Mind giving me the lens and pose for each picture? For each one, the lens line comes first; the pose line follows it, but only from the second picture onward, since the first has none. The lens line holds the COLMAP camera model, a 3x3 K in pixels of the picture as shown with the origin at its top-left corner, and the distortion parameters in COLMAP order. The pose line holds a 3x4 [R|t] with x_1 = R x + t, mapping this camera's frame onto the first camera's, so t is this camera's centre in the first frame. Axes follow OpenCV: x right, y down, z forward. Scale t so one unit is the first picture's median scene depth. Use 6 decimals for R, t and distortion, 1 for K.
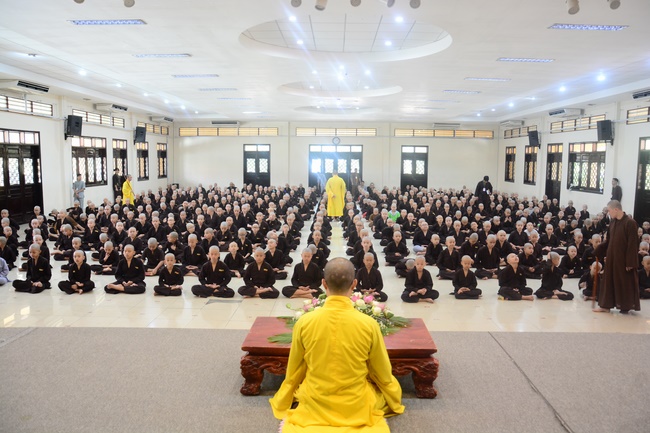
lens RADIAL K [[502.5, 0, 337.1], [0, 502.5, 217.1], [0, 0, 1]] dist [-0.142780, 0.090077]
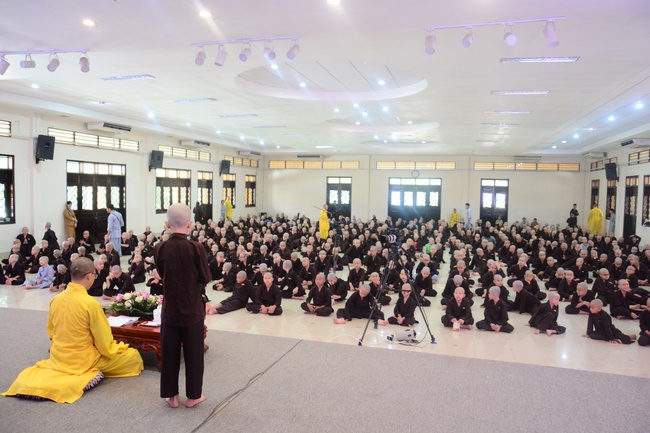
lens RADIAL K [[502.5, 0, 337.1], [0, 502.5, 217.1], [0, 0, 1]] dist [-0.142780, 0.090077]
pose [[0.970064, 0.020363, -0.241994, 0.109654], [-0.036092, 0.997501, -0.060742, 0.003115], [0.240152, 0.067657, 0.968375, -0.017874]]
